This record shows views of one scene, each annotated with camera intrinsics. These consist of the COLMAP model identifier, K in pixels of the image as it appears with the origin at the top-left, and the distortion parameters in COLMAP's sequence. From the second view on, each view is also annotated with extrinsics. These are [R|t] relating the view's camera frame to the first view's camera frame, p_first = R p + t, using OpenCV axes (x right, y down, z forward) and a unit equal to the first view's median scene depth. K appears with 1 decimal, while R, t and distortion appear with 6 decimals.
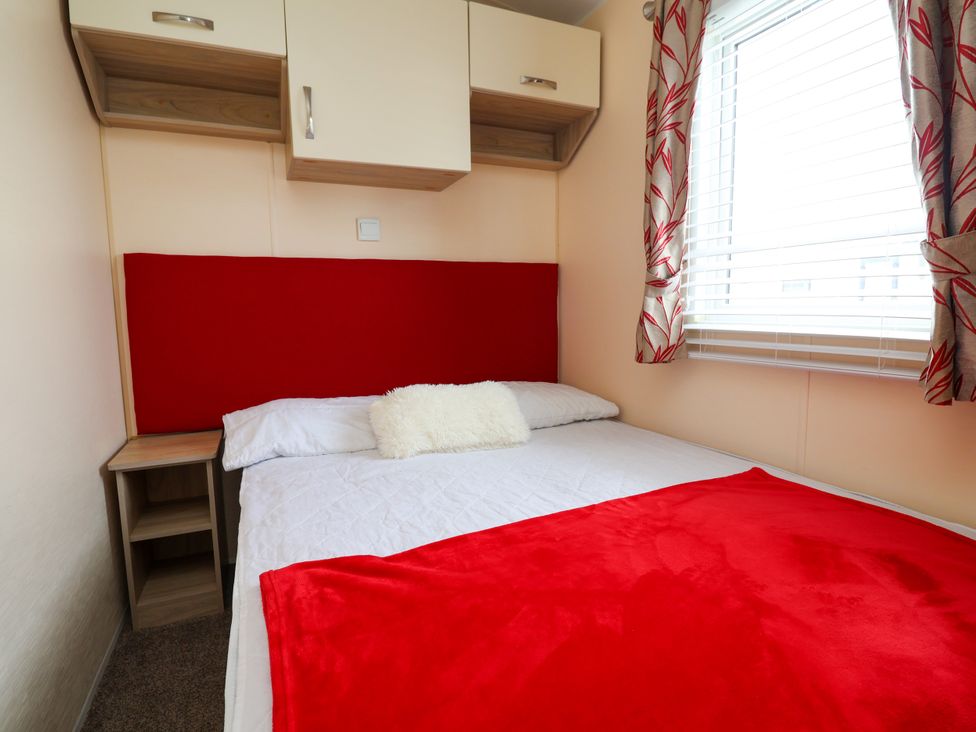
lens RADIAL K [[526.1, 0, 479.7], [0, 526.1, 362.8], [0, 0, 1]] dist [-0.003867, -0.012224]
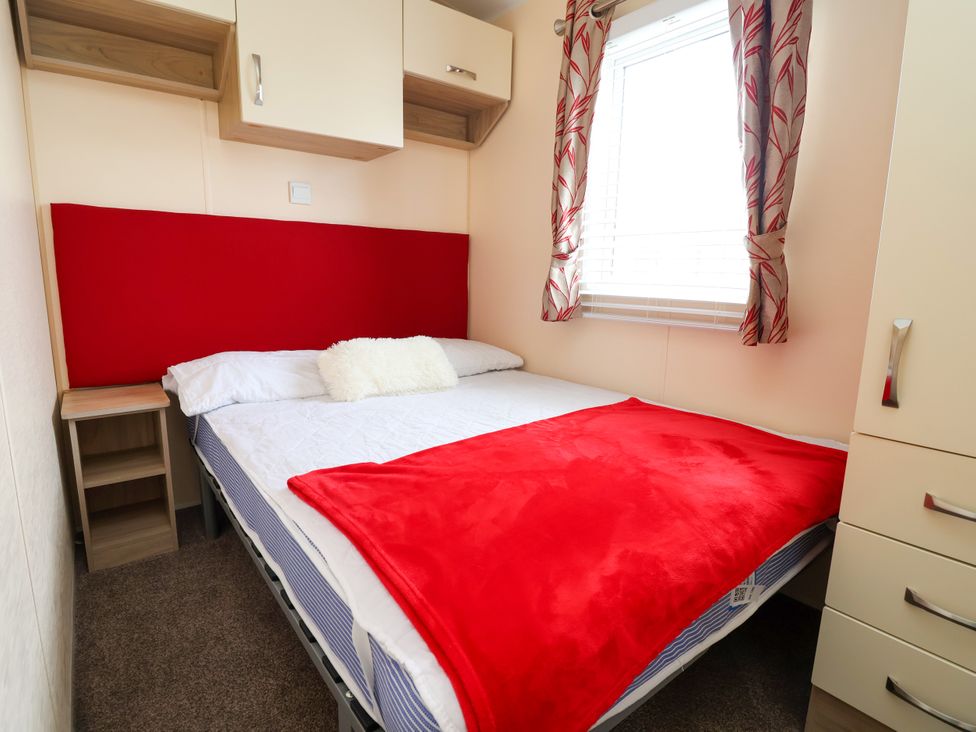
lens RADIAL K [[526.1, 0, 486.4], [0, 526.1, 367.7], [0, 0, 1]] dist [-0.003867, -0.012224]
pose [[0.967049, -0.011210, 0.254343, -0.156078], [-0.006760, 0.997547, 0.069669, 0.026253], [-0.254500, -0.069093, 0.964601, -0.178658]]
